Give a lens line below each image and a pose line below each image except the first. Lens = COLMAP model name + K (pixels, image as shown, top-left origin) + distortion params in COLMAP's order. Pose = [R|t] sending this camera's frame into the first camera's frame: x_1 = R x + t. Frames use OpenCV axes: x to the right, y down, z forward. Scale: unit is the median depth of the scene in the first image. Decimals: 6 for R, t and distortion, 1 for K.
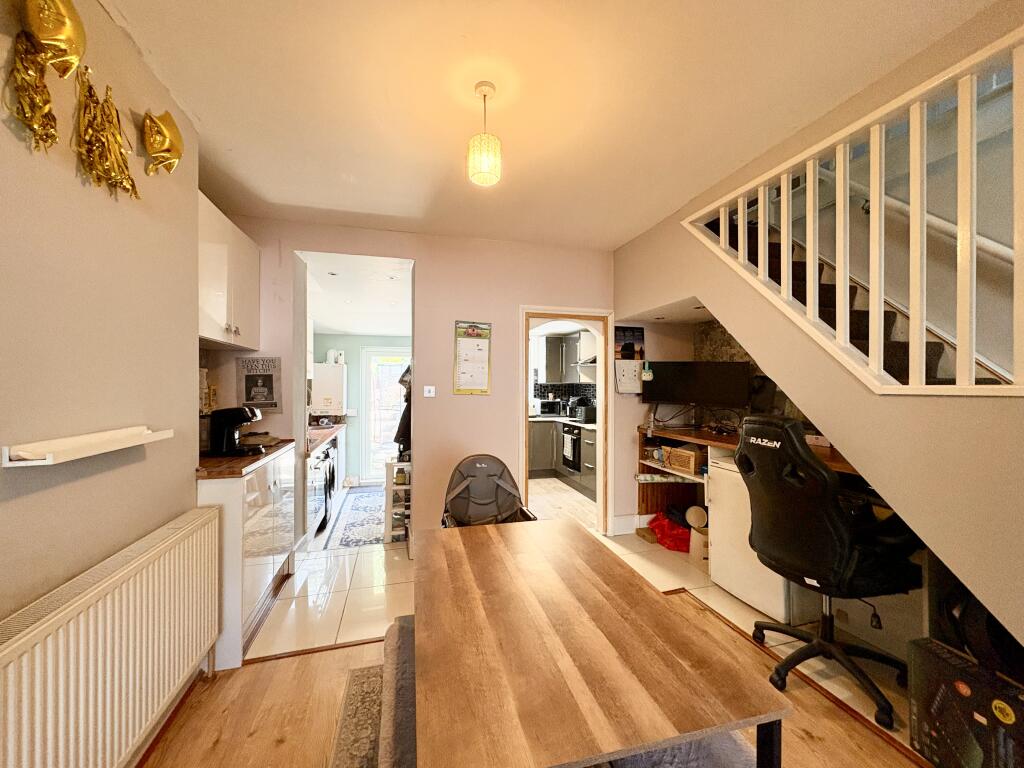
lens RADIAL K [[406.3, 0, 512.0], [0, 406.3, 384.0], [0, 0, 1]] dist [-0.001472, -0.000099]
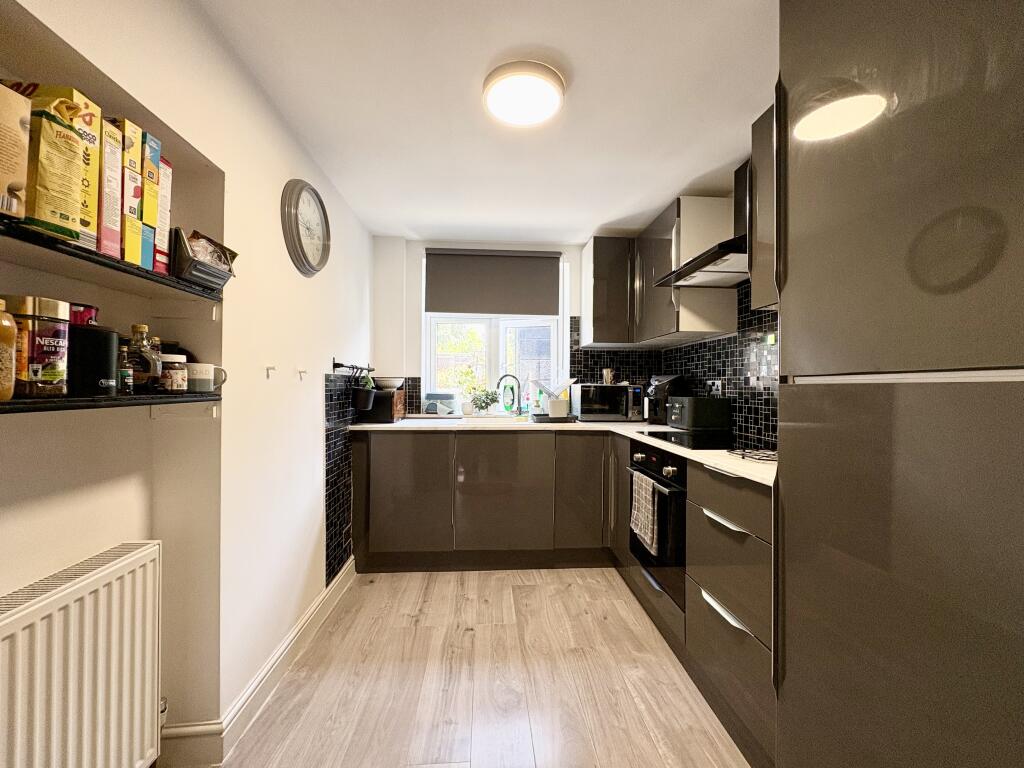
lens RADIAL K [[406.3, 0, 512.0], [0, 406.3, 384.0], [0, 0, 1]] dist [-0.001472, -0.000099]
pose [[0.980931, 0.002255, -0.194341, 0.149186], [-0.002523, 0.999996, -0.001131, 0.075845], [0.194338, 0.001600, 0.980933, 1.005335]]
